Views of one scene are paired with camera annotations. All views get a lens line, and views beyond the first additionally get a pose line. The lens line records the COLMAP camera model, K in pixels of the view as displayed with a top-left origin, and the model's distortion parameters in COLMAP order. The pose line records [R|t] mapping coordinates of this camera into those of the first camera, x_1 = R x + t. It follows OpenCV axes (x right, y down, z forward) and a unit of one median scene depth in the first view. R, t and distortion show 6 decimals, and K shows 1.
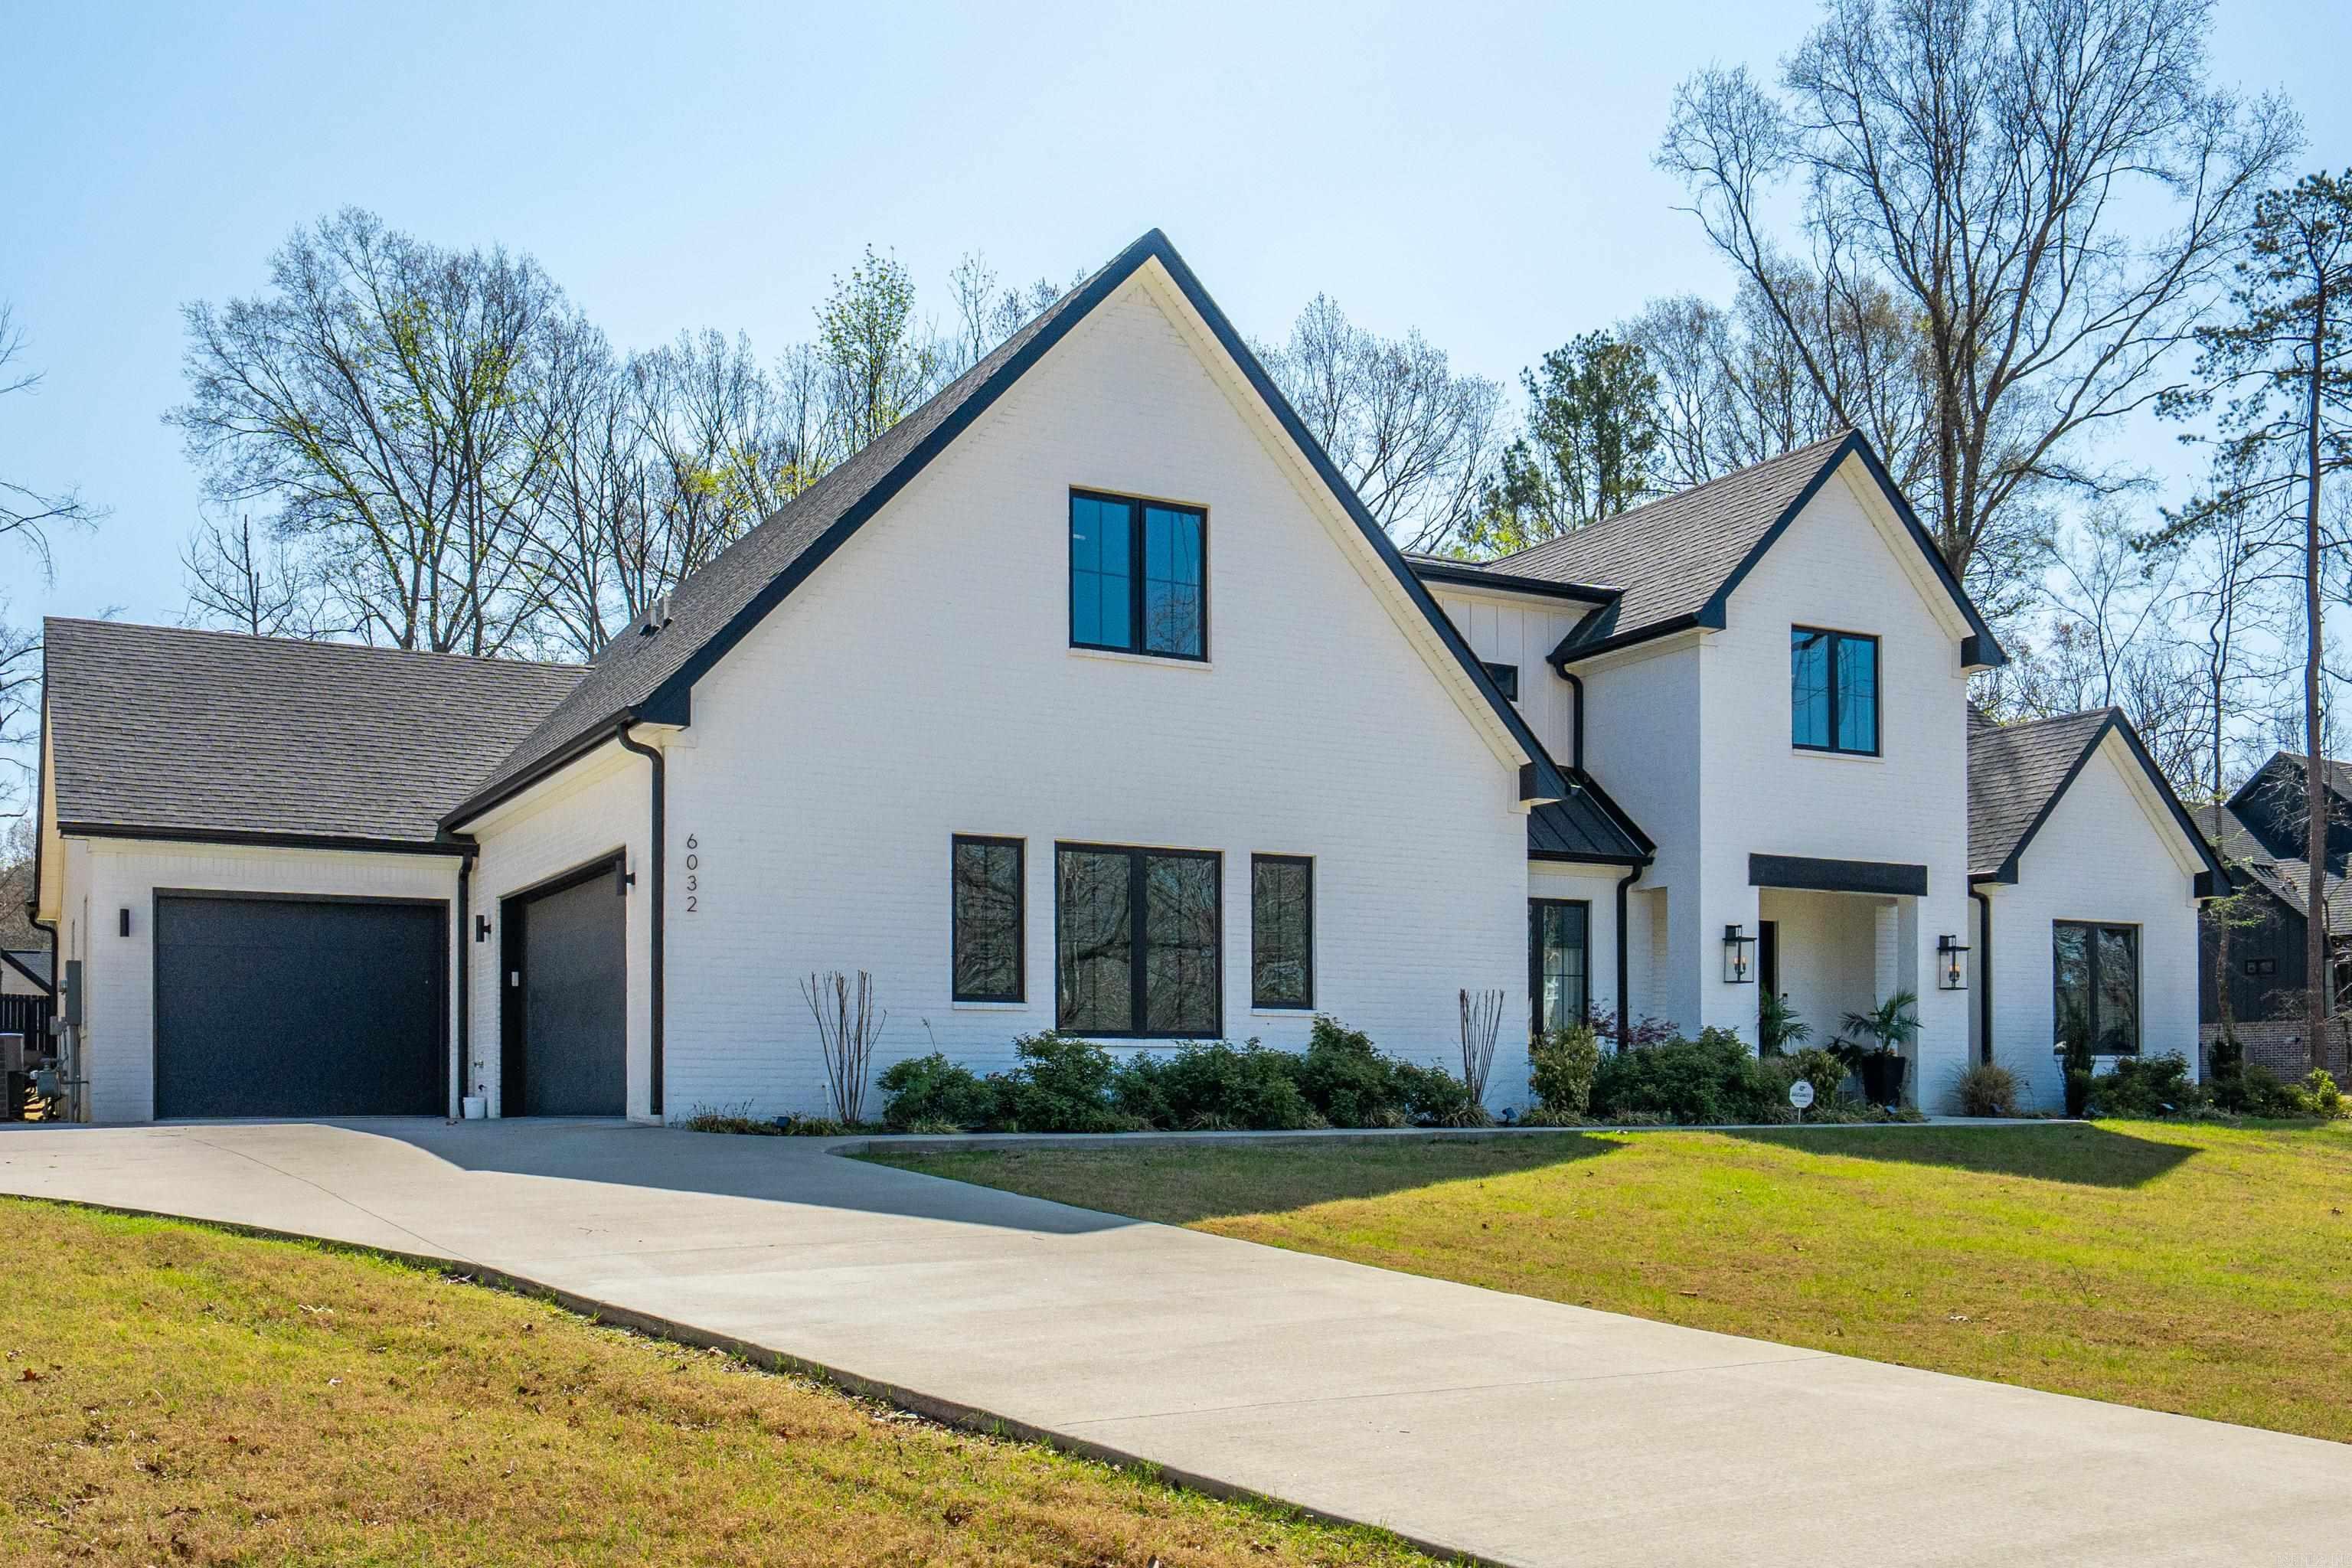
lens RADIAL K [[2157.3, 0, 1187.2], [0, 2157.3, 1004.7], [0, 0, 1]] dist [-0.002522, 0.005683]
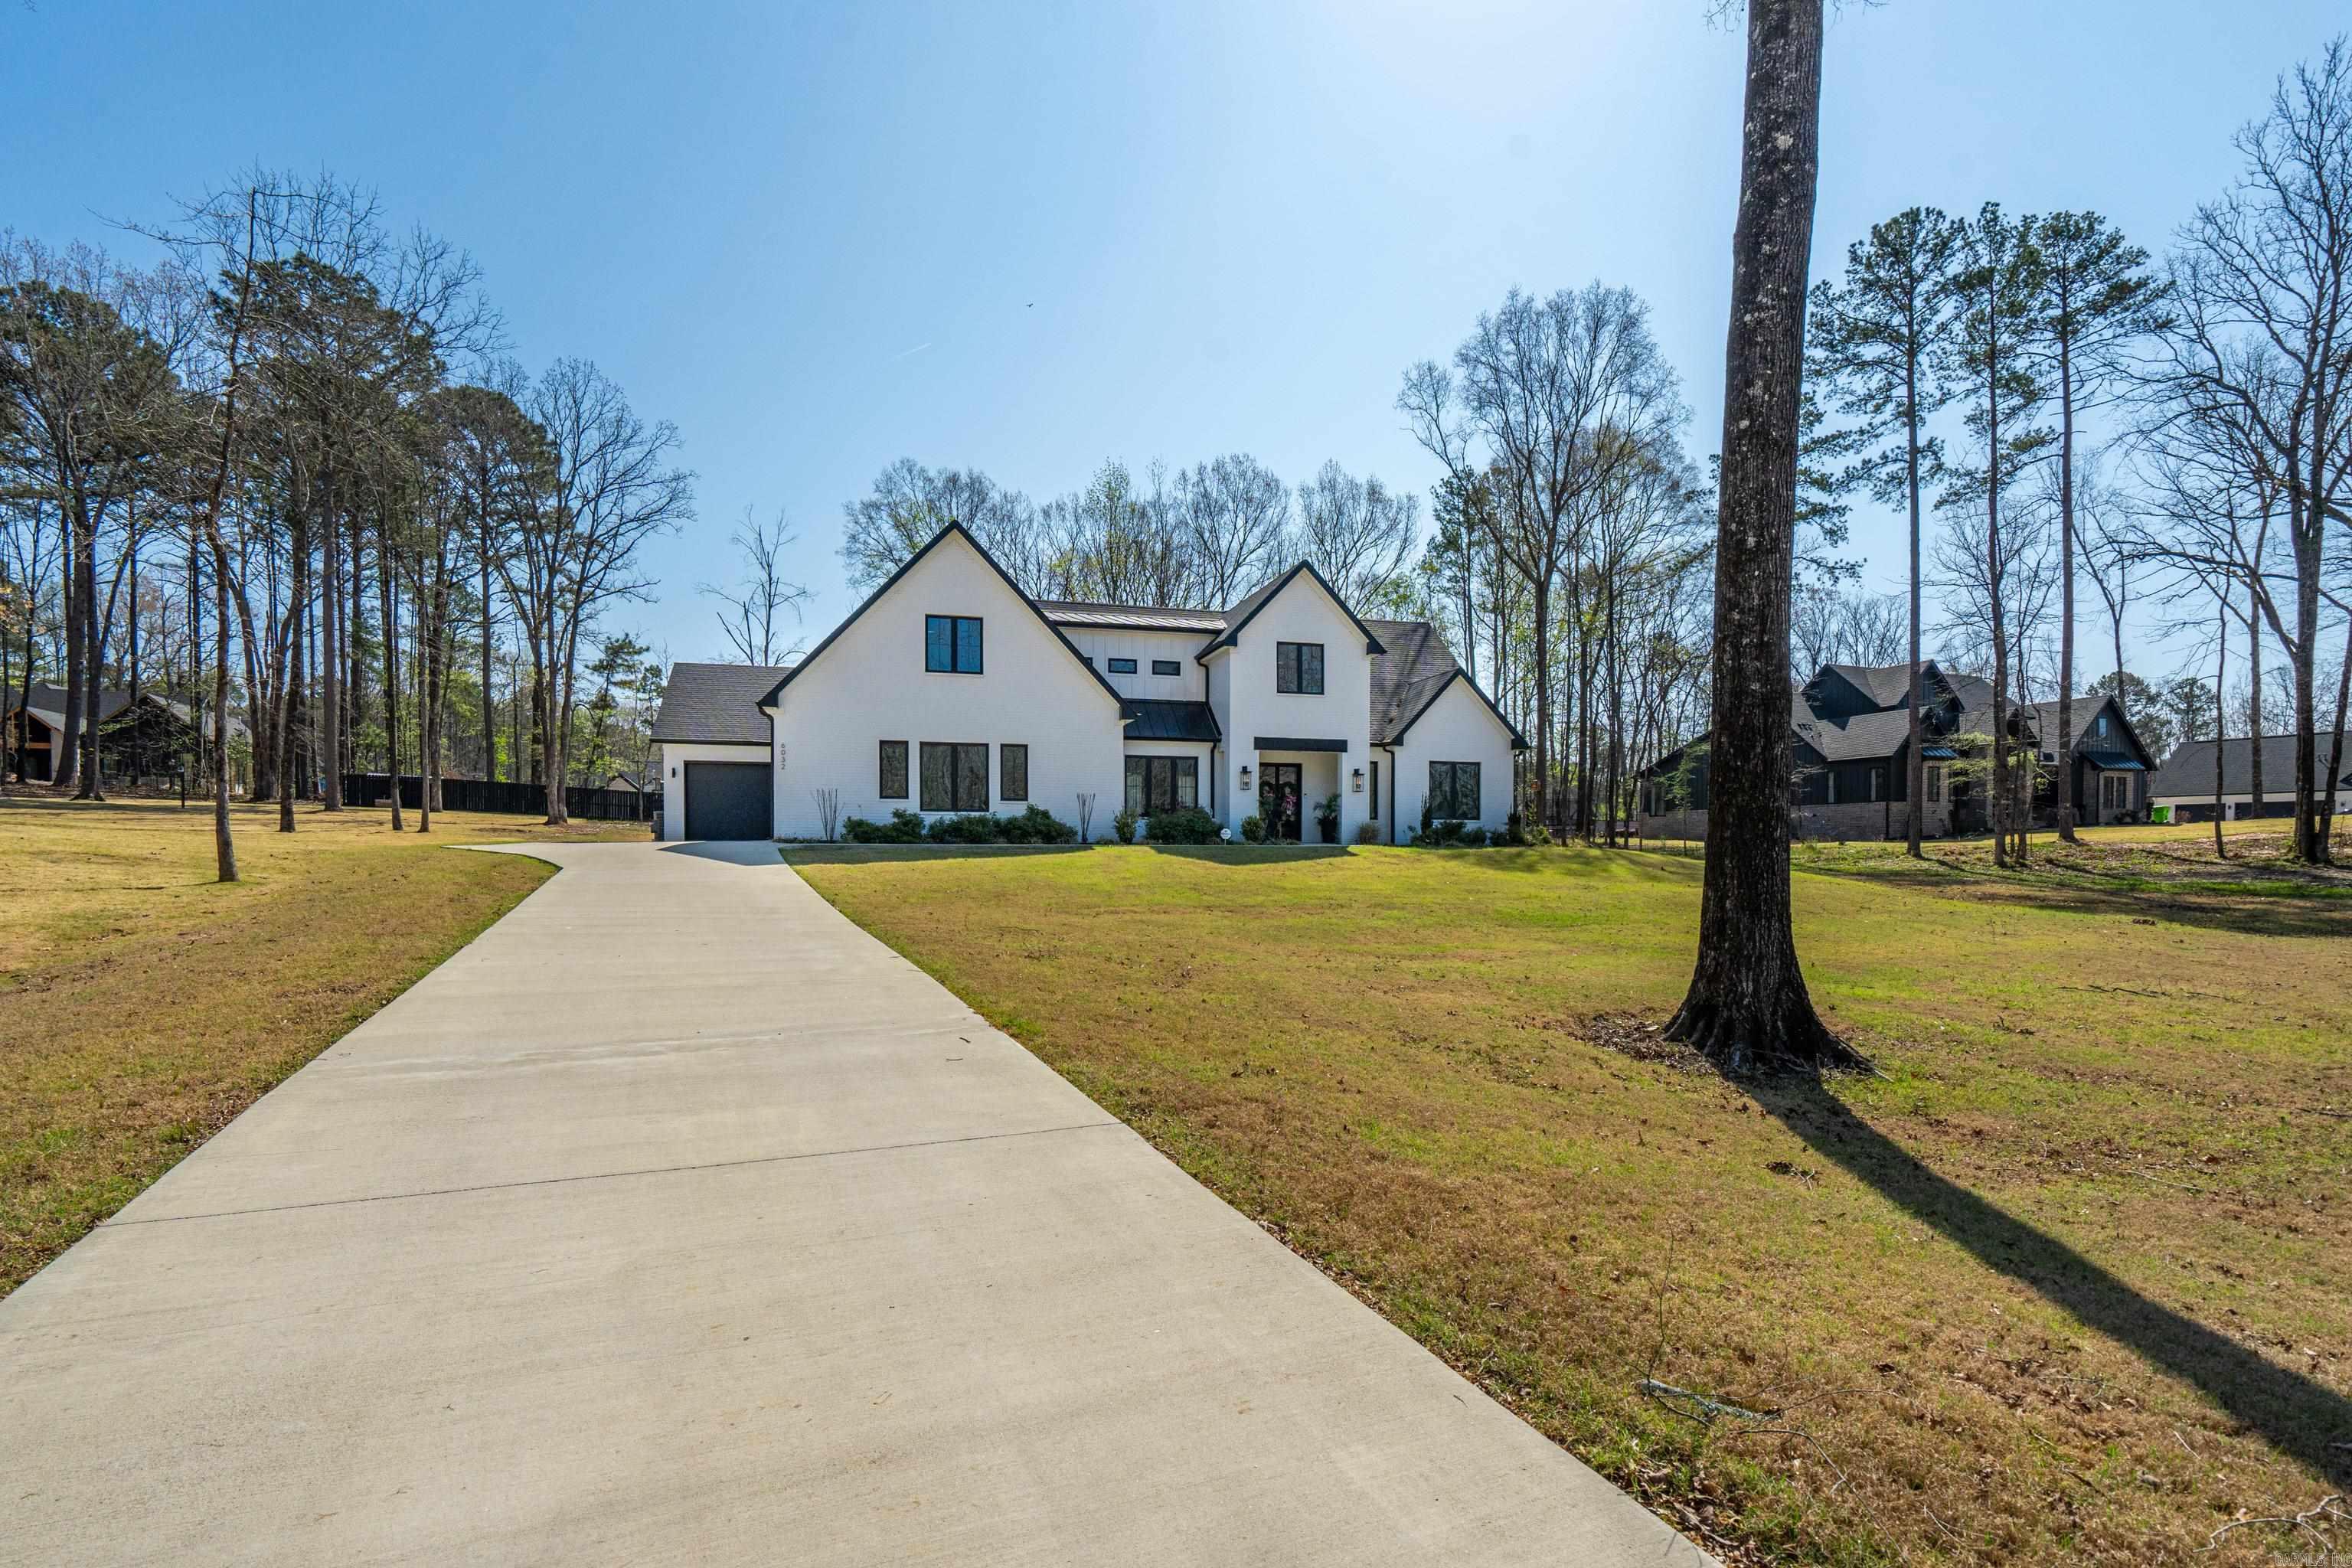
lens RADIAL K [[1109.7, 0, 1122.3], [0, 1109.7, 804.4], [0, 0, 1]] dist [-0.006849, 0.000557]
pose [[0.964202, -0.003932, -0.265138, 0.445172], [0.004563, 0.999988, 0.001763, 0.003242], [0.265128, -0.002909, 0.964209, -0.248482]]
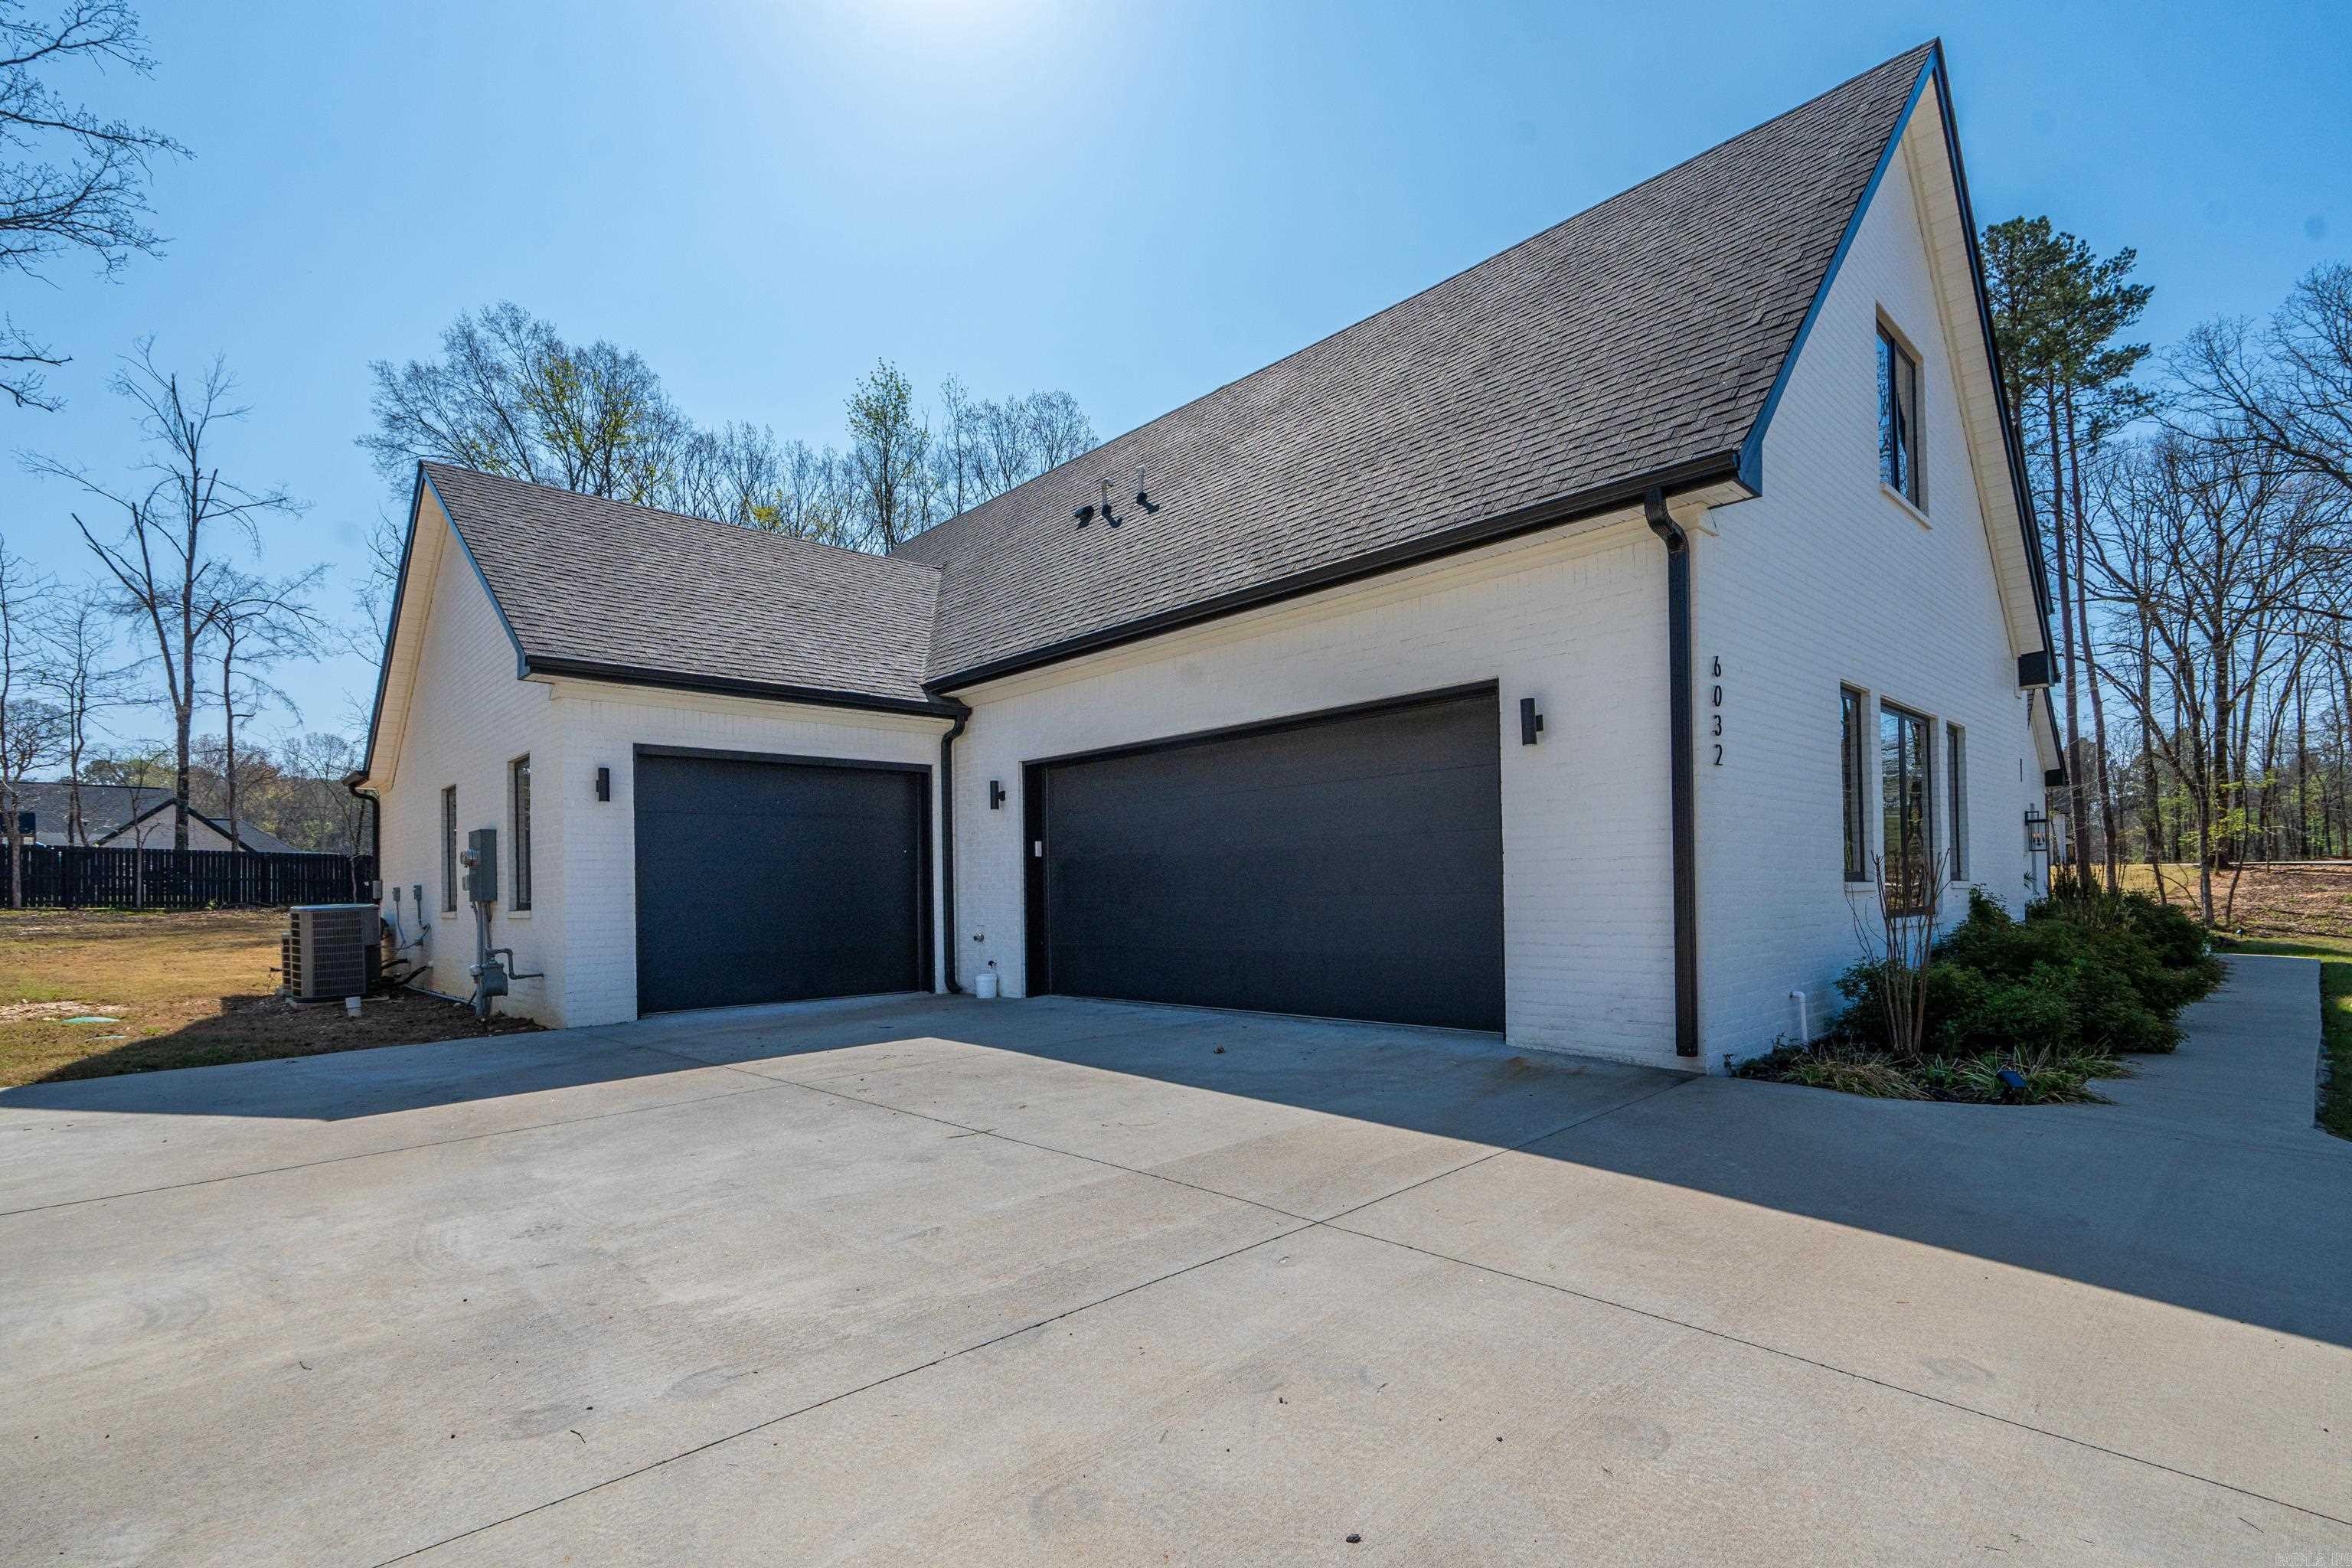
lens RADIAL K [[1098.3, 0, 1169.1], [0, 1098.3, 854.1], [0, 0, 1]] dist [0.021373, -0.000025]
pose [[0.975473, -0.003705, 0.220089, -0.350629], [0.001910, 0.999963, 0.008366, -0.012997], [-0.220112, -0.007741, 0.975444, 0.499812]]
